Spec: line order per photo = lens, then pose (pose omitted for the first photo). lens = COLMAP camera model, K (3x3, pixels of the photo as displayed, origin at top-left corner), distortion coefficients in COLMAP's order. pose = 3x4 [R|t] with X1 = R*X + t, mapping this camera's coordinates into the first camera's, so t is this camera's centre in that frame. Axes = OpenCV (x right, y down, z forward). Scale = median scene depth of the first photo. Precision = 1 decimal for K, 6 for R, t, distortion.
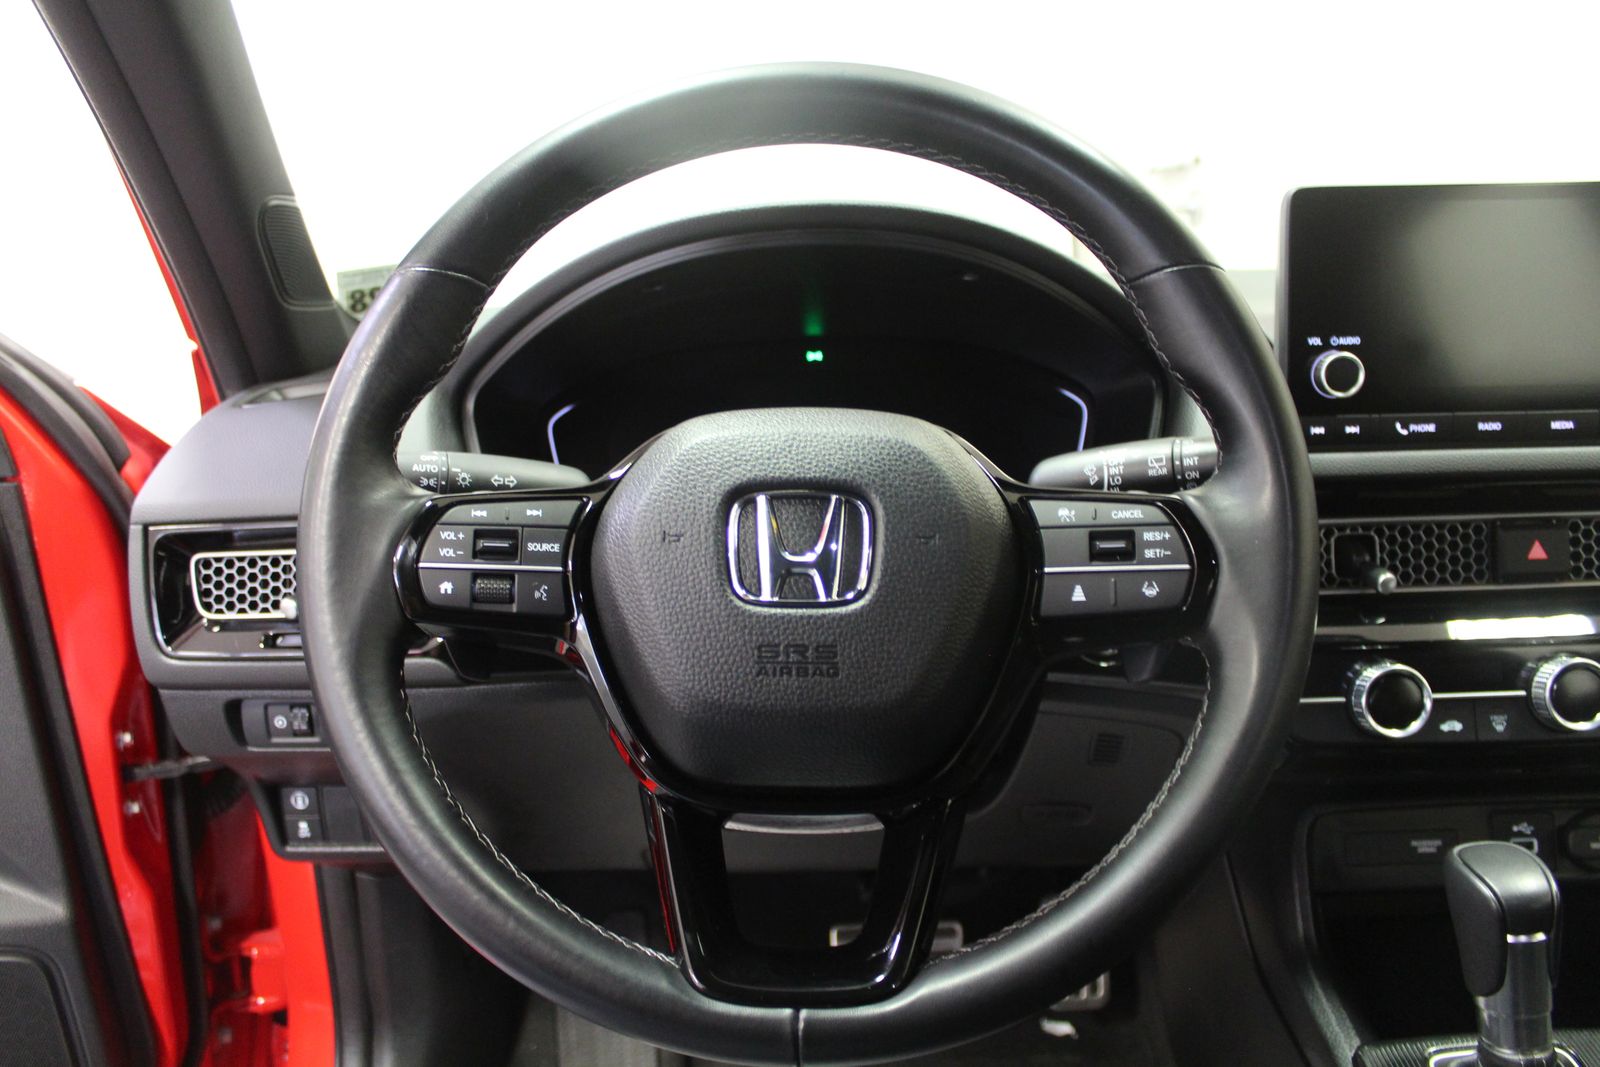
lens RADIAL K [[1330.2, 0, 800.0], [0, 1330.2, 533.5], [0, 0, 1]] dist [-0.180324, 0.164275]
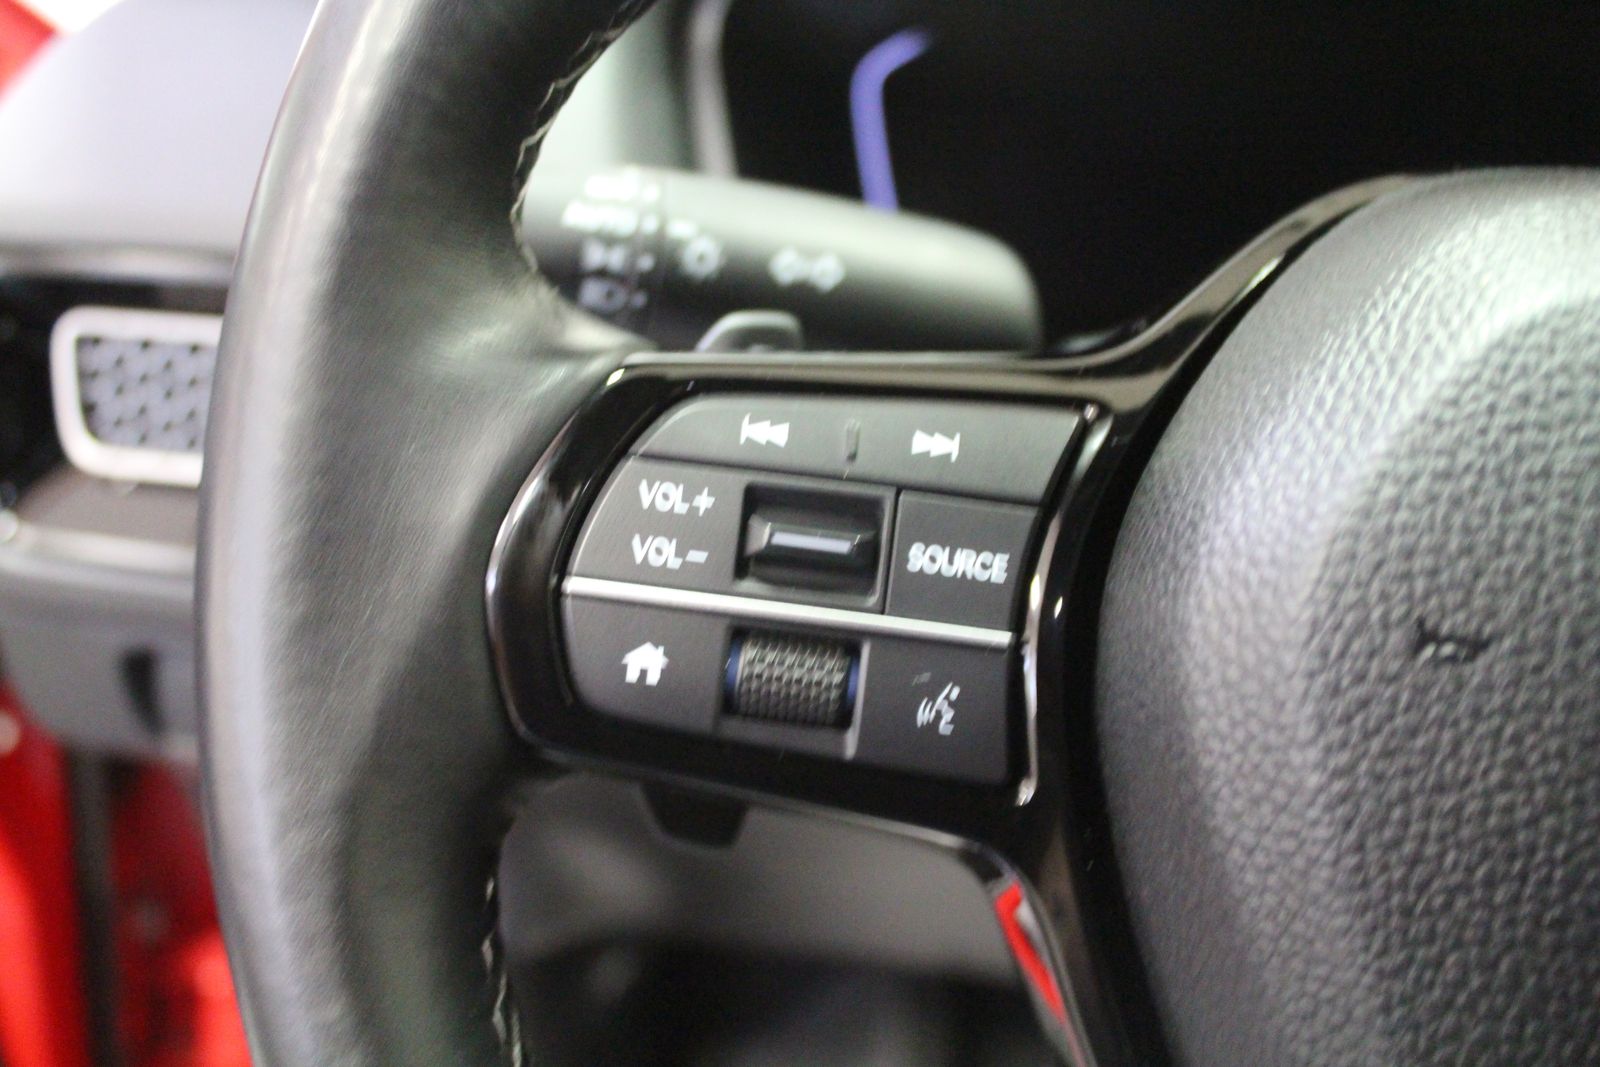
lens RADIAL K [[1843.2, 0, 800.0], [0, 1843.2, 533.5], [0, 0, 1]] dist [-0.124530, 0.009735]
pose [[0.983305, 0.123829, -0.133330, -0.173436], [-0.097160, 0.976834, 0.190672, -0.076983], [0.153852, -0.174534, 0.972557, 0.566166]]
